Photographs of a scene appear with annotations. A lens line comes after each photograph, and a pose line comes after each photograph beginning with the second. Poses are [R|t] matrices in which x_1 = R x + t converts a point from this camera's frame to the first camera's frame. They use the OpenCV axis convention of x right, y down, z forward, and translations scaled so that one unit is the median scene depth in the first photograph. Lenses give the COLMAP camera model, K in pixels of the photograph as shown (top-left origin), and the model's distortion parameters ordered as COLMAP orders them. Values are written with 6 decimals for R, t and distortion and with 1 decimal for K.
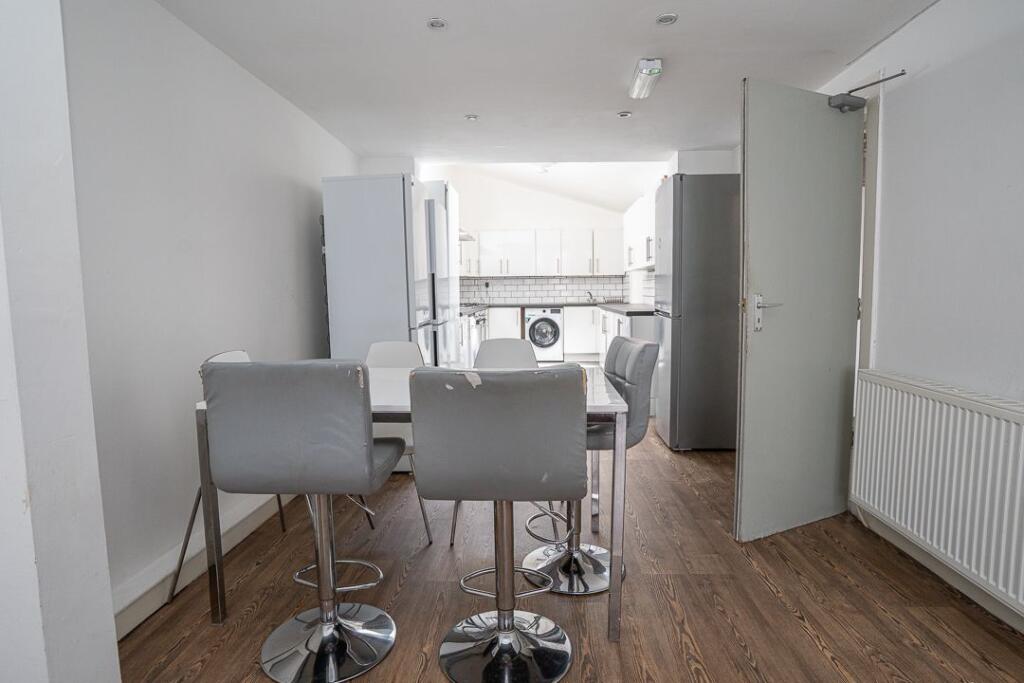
lens RADIAL K [[533.9, 0, 509.4], [0, 533.9, 338.1], [0, 0, 1]] dist [-0.054597, 0.014332]
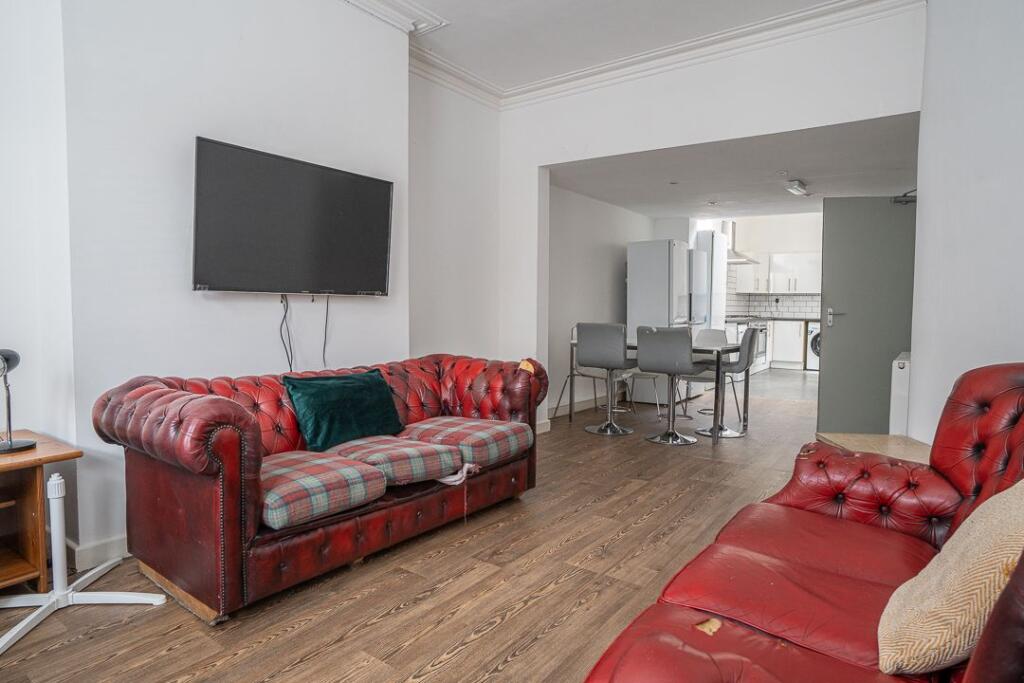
lens RADIAL K [[603.7, 0, 507.6], [0, 603.7, 337.3], [0, 0, 1]] dist [-0.037577, -0.000602]
pose [[0.839179, 0.047526, -0.541775, 0.179796], [-0.066076, 0.997704, -0.014826, 0.036309], [0.539827, 0.048240, 0.840393, -0.392773]]
